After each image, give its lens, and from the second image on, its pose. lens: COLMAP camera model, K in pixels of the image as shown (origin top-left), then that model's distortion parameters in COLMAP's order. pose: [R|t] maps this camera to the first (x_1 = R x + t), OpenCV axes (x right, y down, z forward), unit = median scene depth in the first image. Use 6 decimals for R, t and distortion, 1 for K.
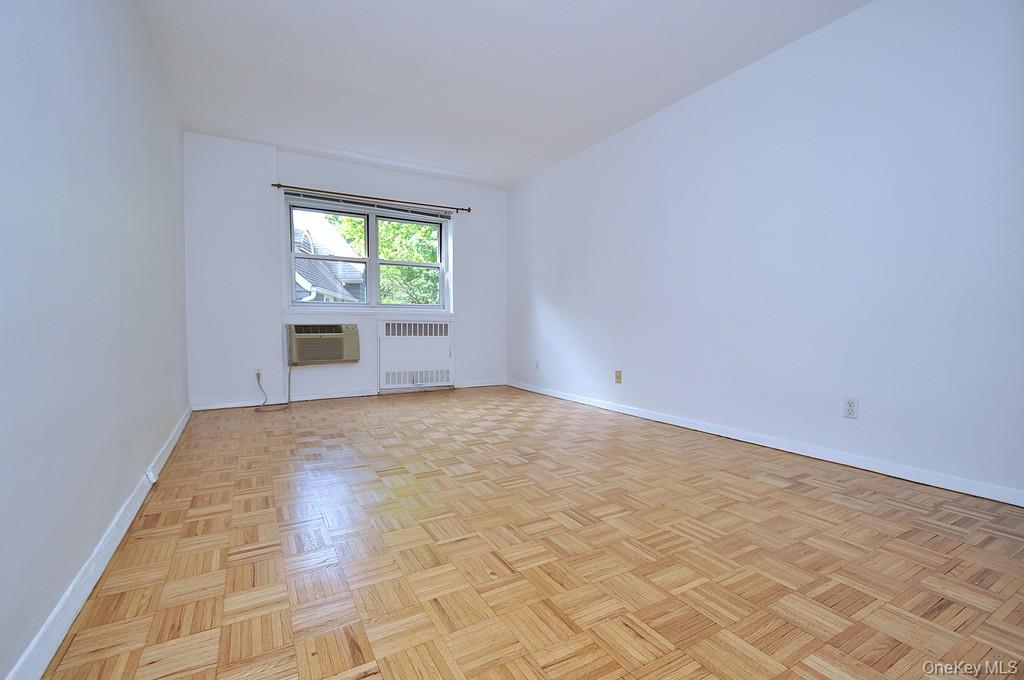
lens RADIAL K [[446.8, 0, 508.9], [0, 446.8, 356.2], [0, 0, 1]] dist [0.000712, -0.000890]
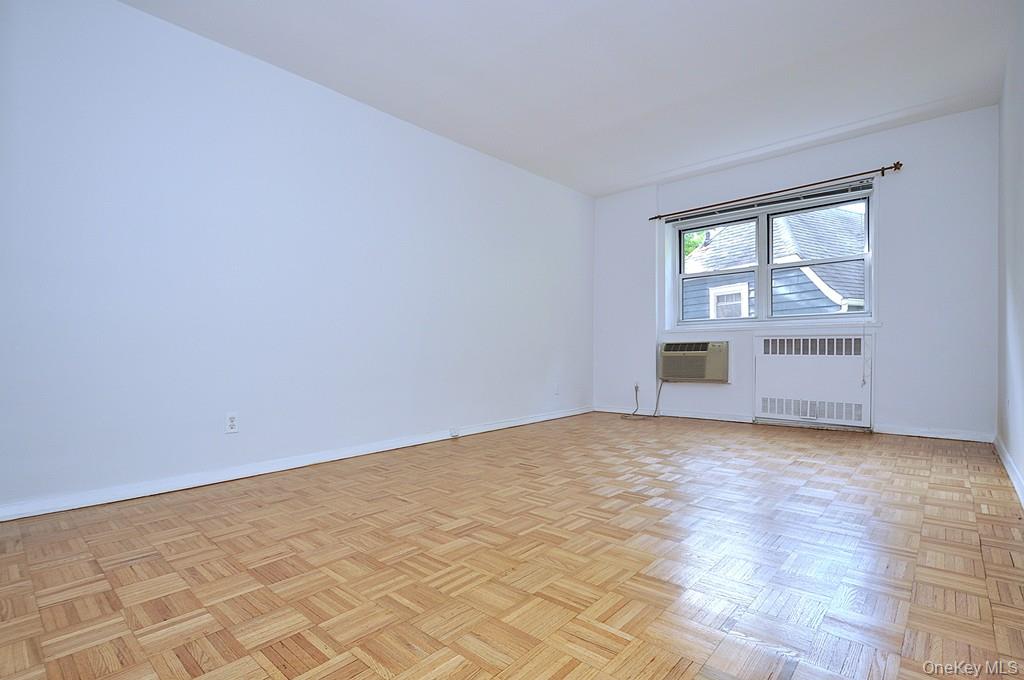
lens RADIAL K [[477.6, 0, 514.9], [0, 477.6, 357.9], [0, 0, 1]] dist [0.002909, 0.000197]
pose [[0.331725, 0.009470, -0.943329, 0.707221], [-0.056263, 0.998368, -0.009762, -0.006259], [0.941697, 0.056313, 0.331717, 0.437801]]
